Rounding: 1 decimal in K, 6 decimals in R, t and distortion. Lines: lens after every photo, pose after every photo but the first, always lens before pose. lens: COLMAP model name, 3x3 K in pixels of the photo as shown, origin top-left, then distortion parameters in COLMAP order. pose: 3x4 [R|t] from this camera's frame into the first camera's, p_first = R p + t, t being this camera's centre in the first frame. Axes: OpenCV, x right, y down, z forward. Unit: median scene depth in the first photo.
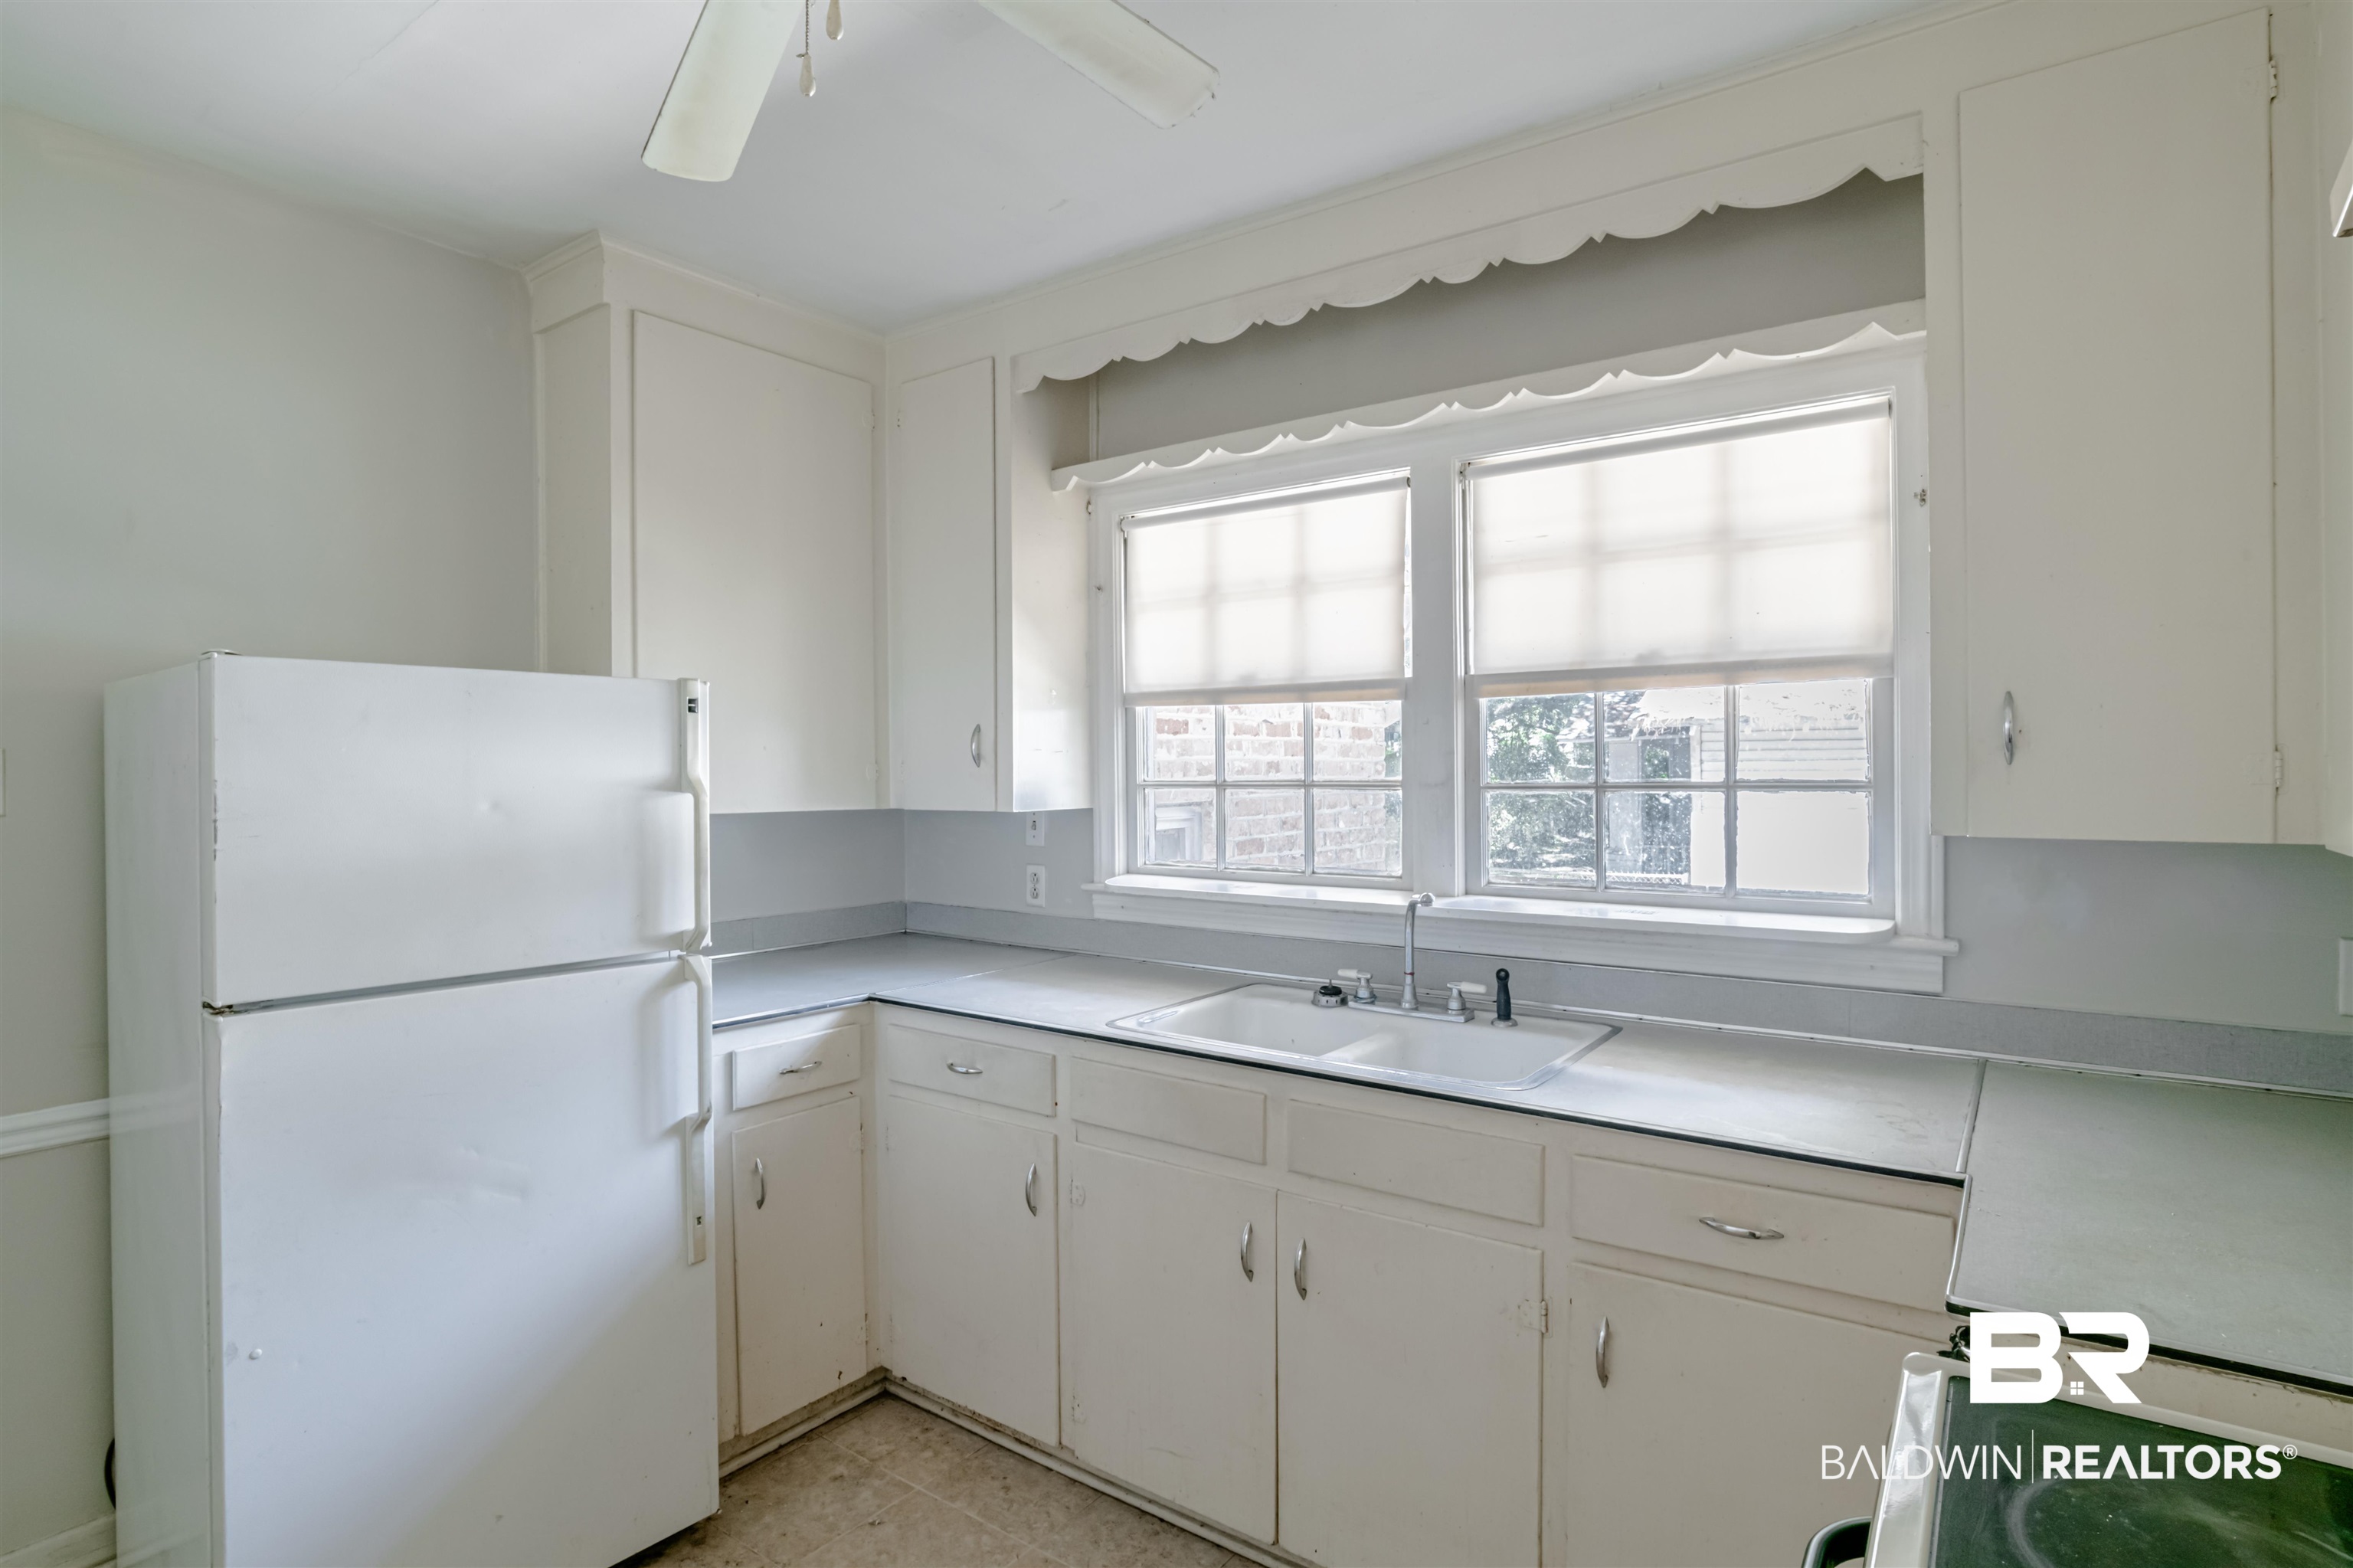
lens RADIAL K [[1193.7, 0, 1200.6], [0, 1193.7, 770.5], [0, 0, 1]] dist [-0.051569, 0.014657]
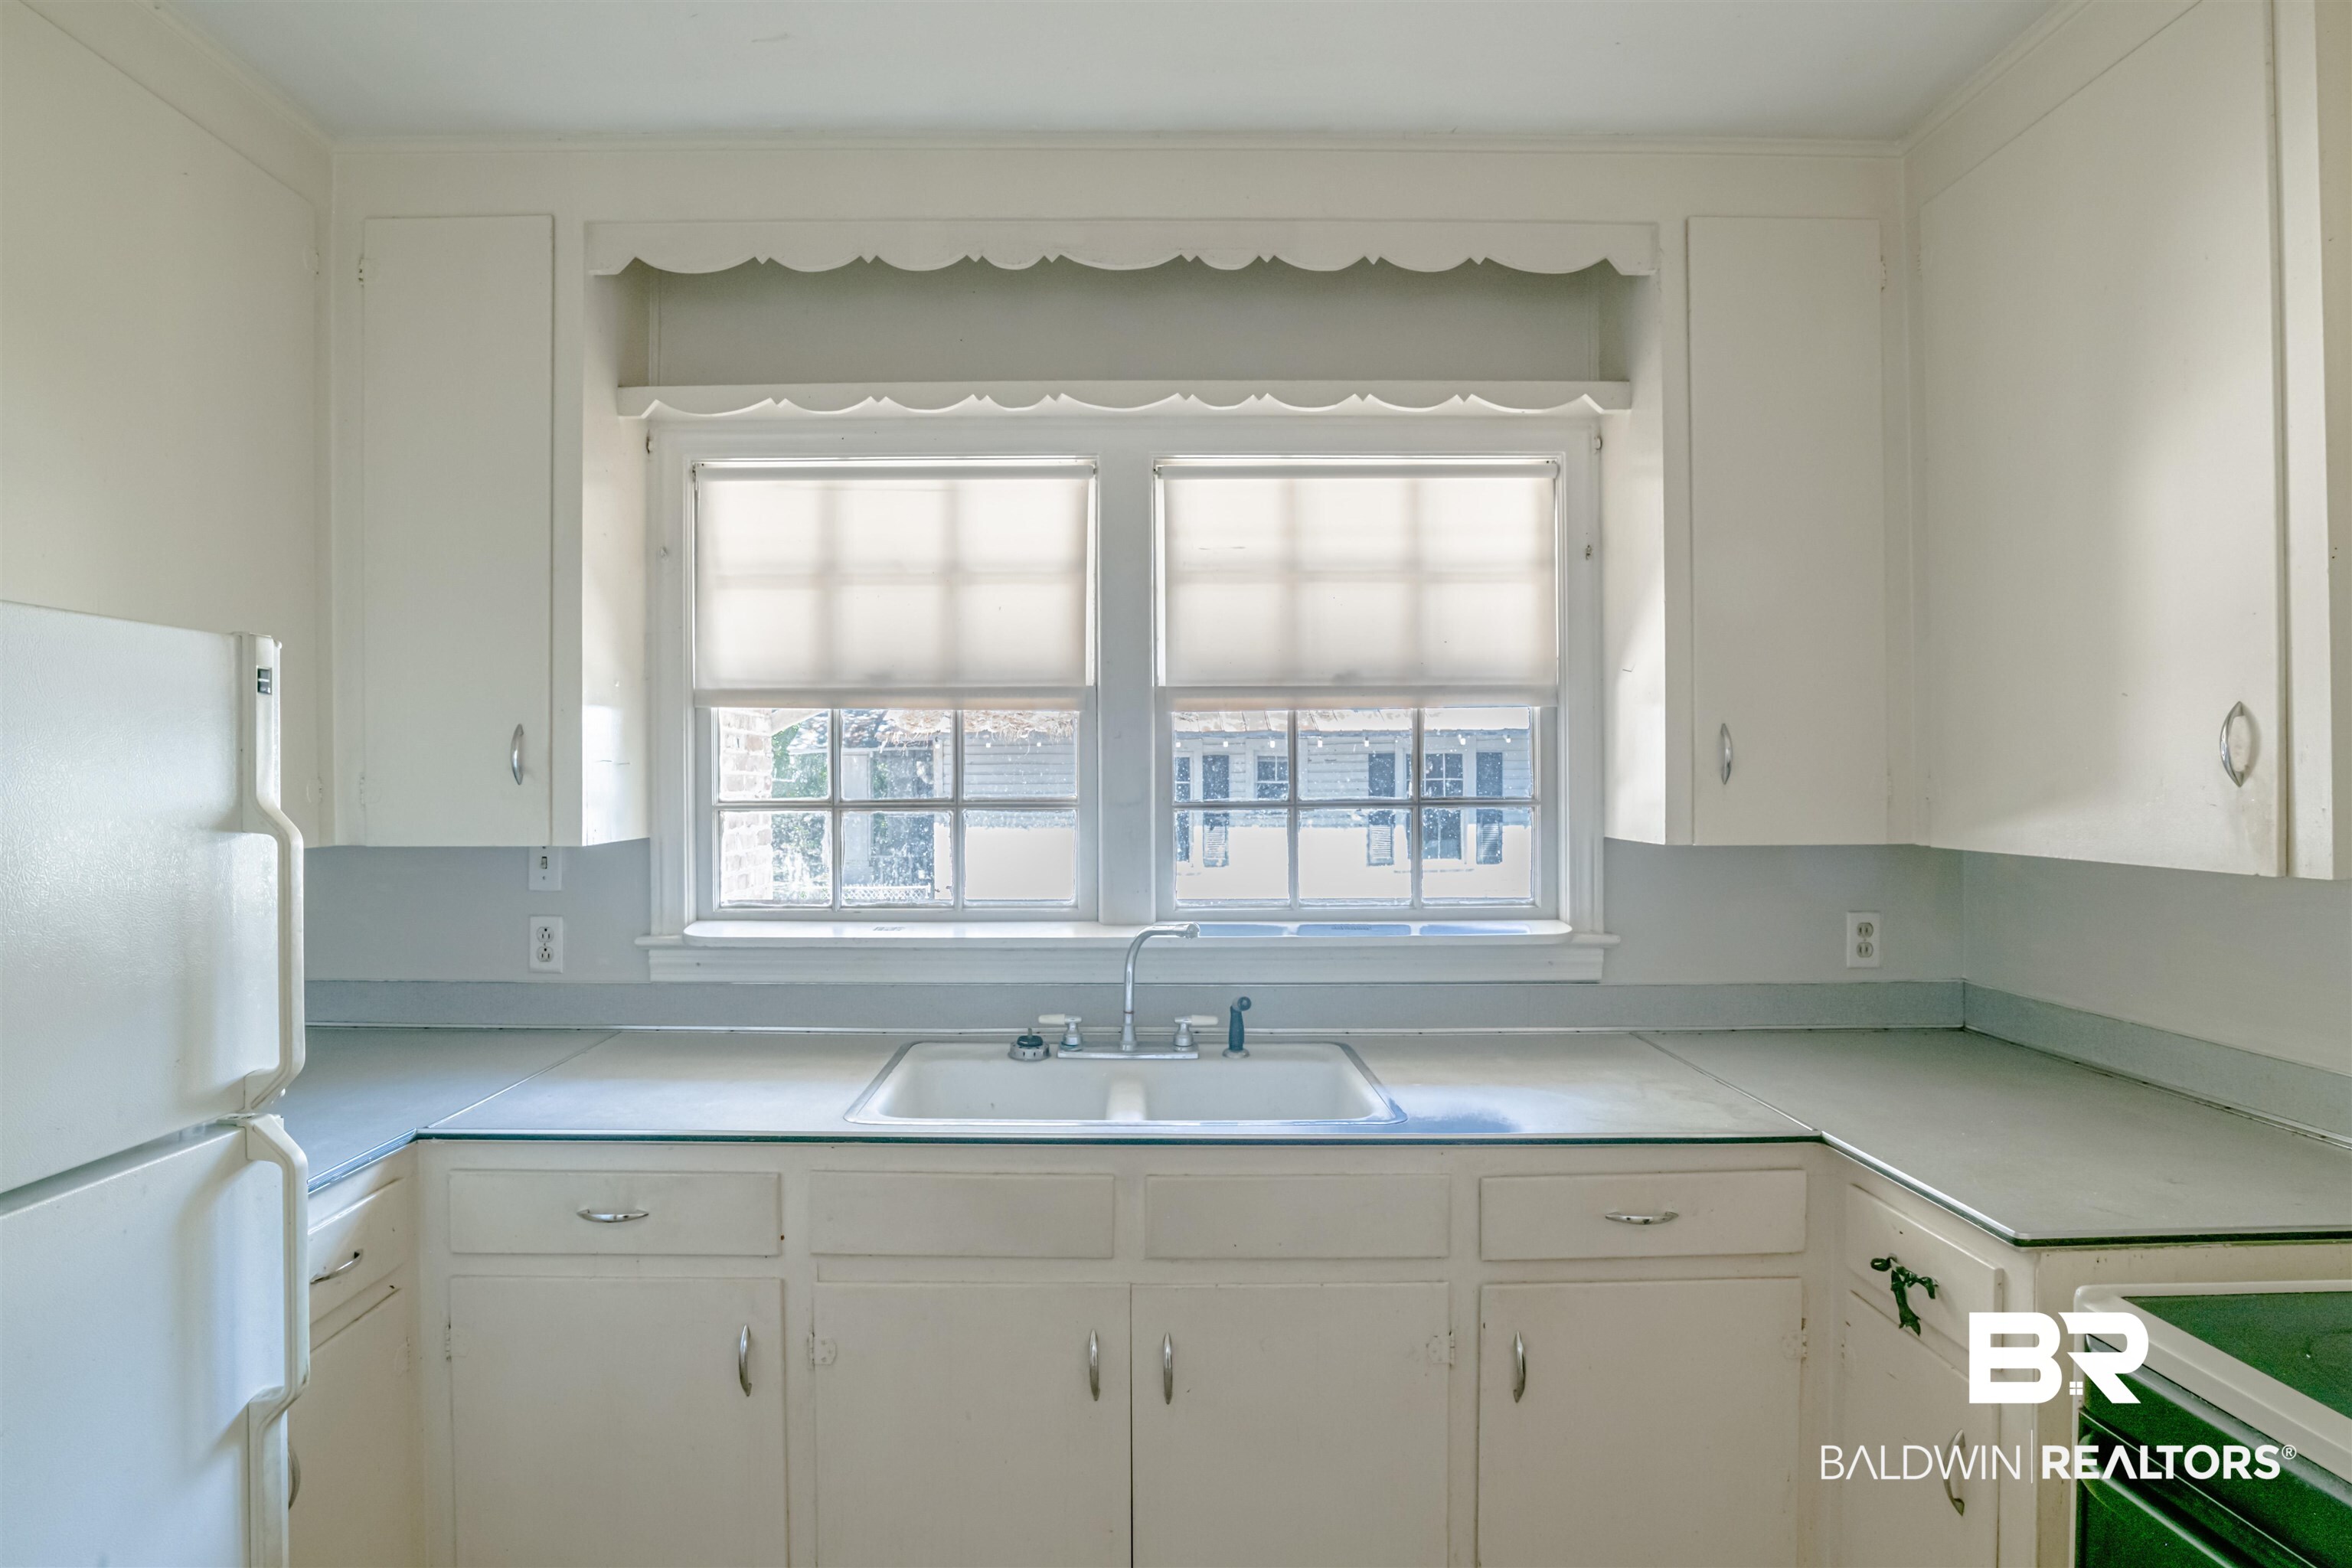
lens RADIAL K [[1193.2, 0, 1152.9], [0, 1193.2, 779.3], [0, 0, 1]] dist [-0.051569, 0.014657]
pose [[0.812355, 0.003797, 0.583151, -0.357037], [0.000022, 0.999979, -0.006542, -0.001351], [-0.583164, 0.005327, 0.812337, 0.259812]]
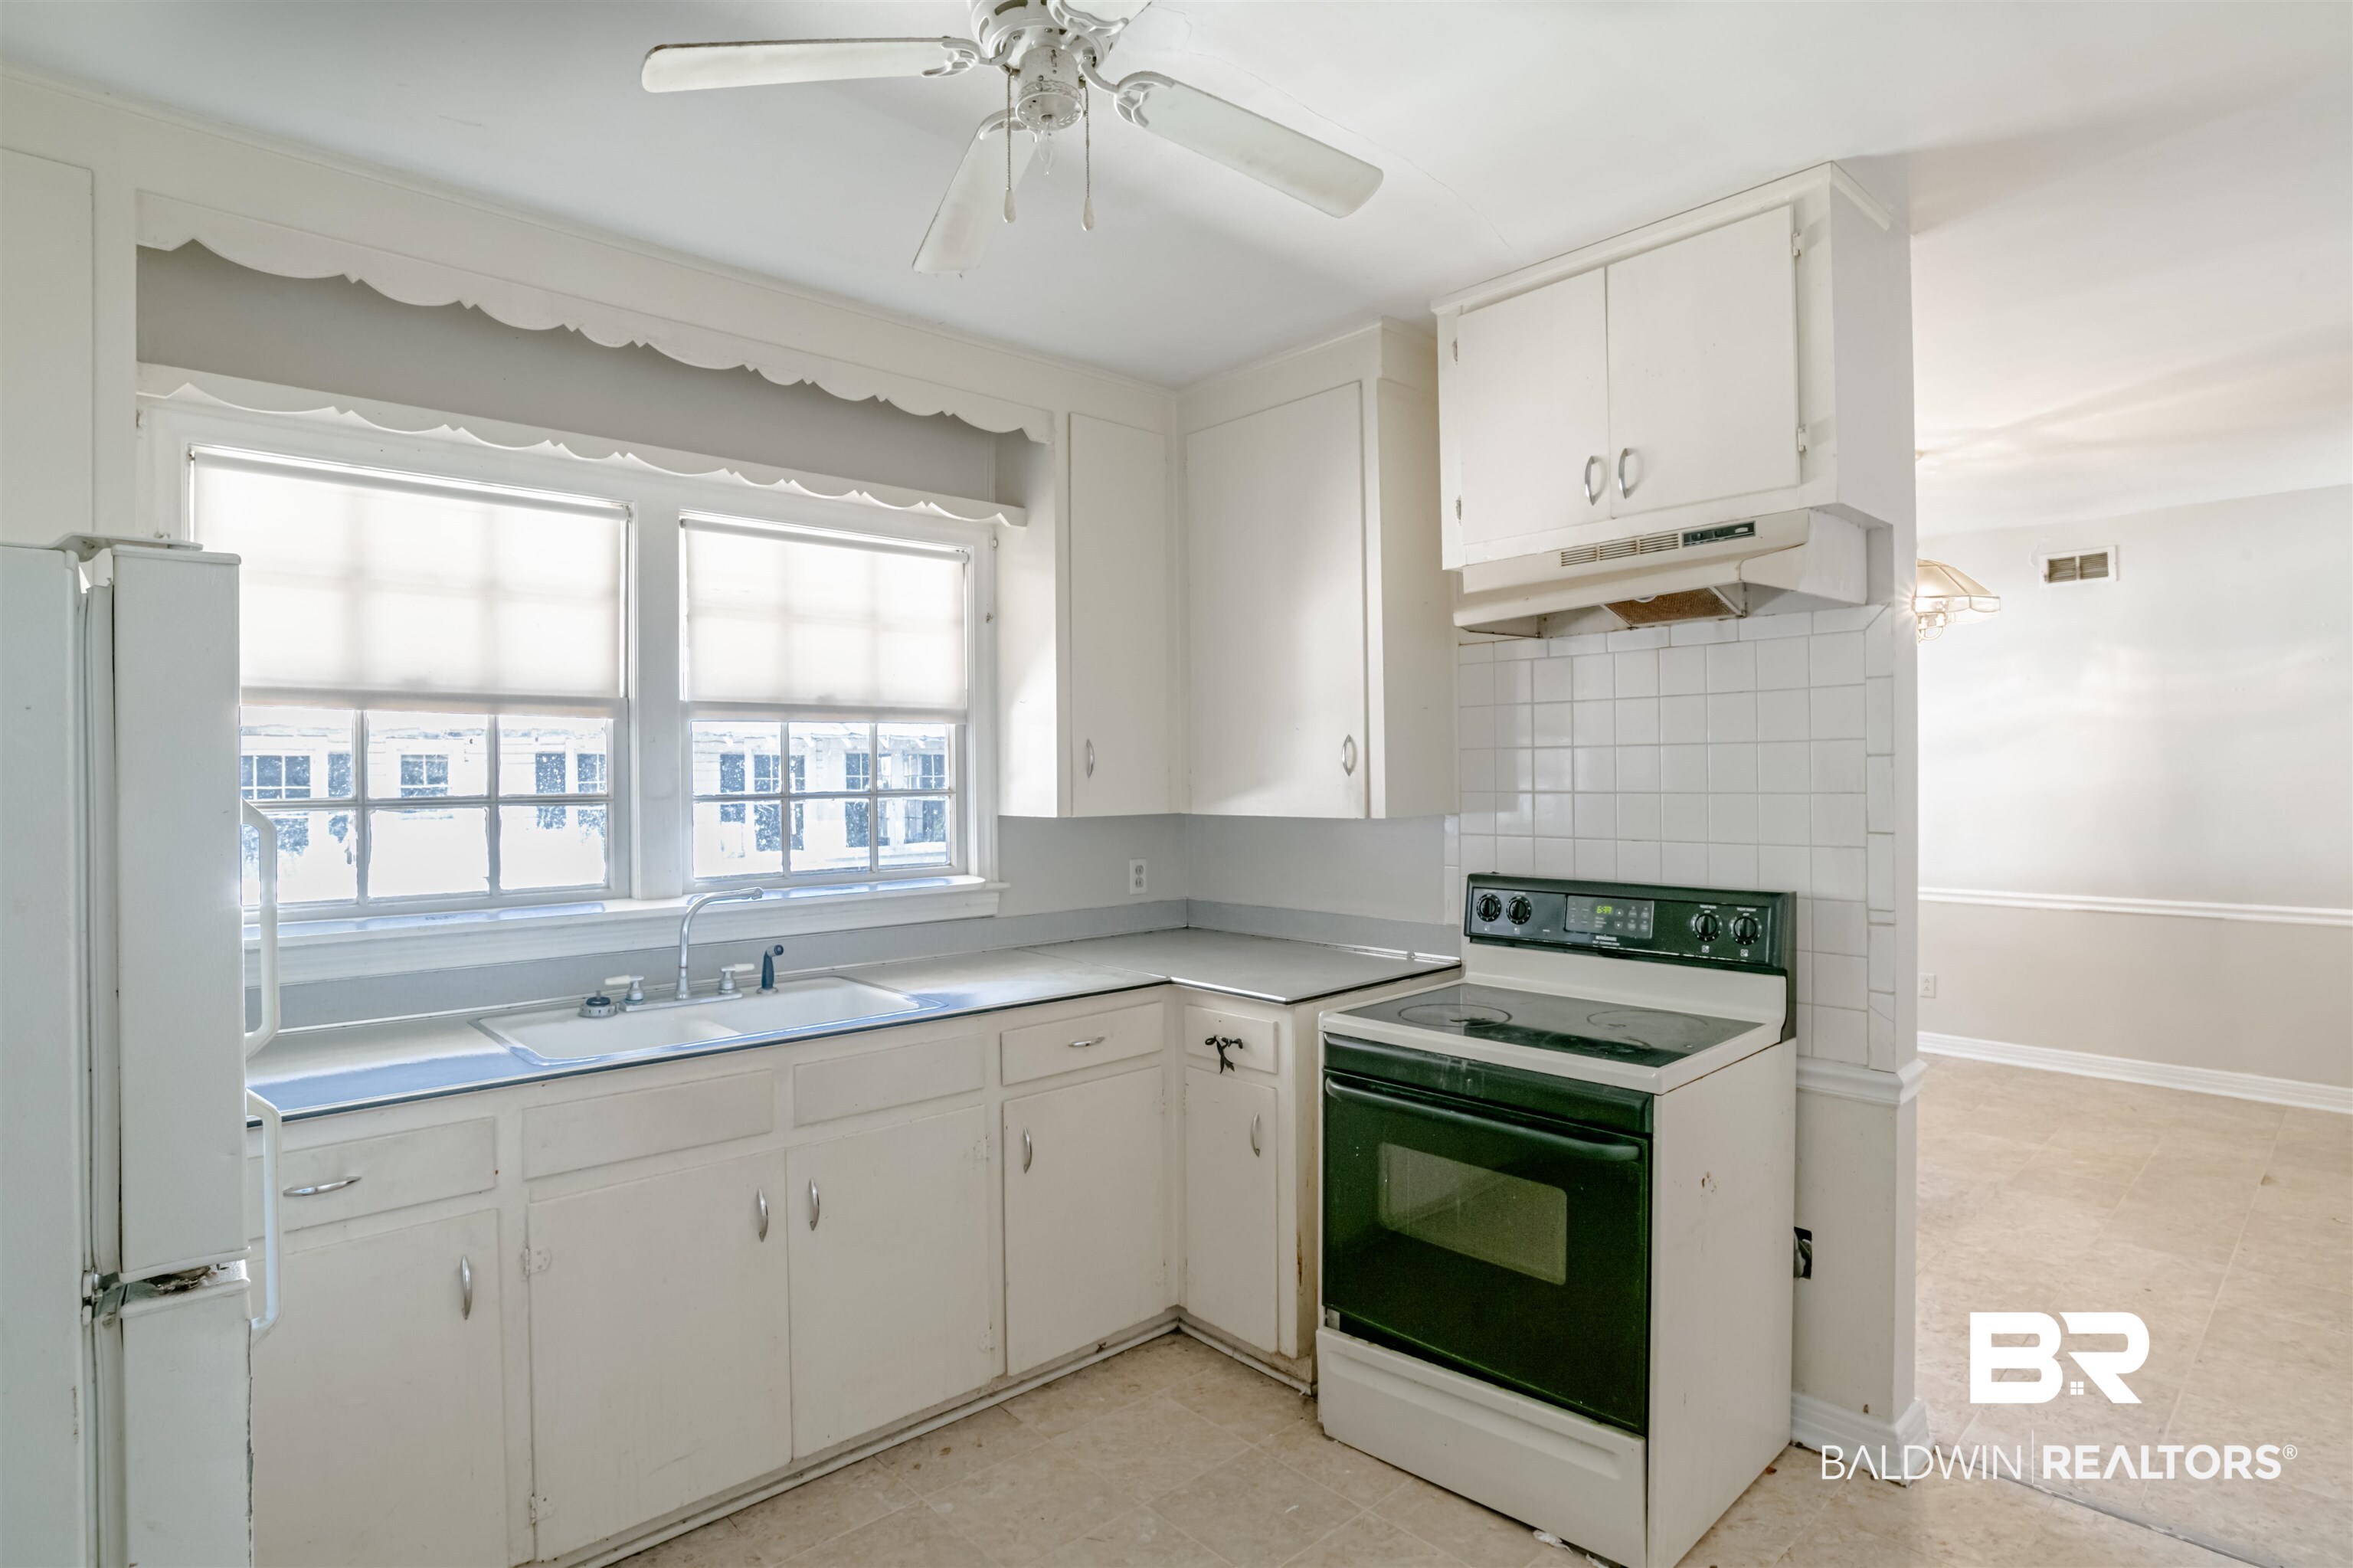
lens RADIAL K [[1193.7, 0, 1185.4], [0, 1193.7, 766.2], [0, 0, 1]] dist [-0.051569, 0.014657]
pose [[0.202620, 0.011533, 0.979189, -0.847422], [0.011644, 0.999832, -0.014186, 0.004090], [-0.979188, 0.014276, 0.202452, 0.330734]]
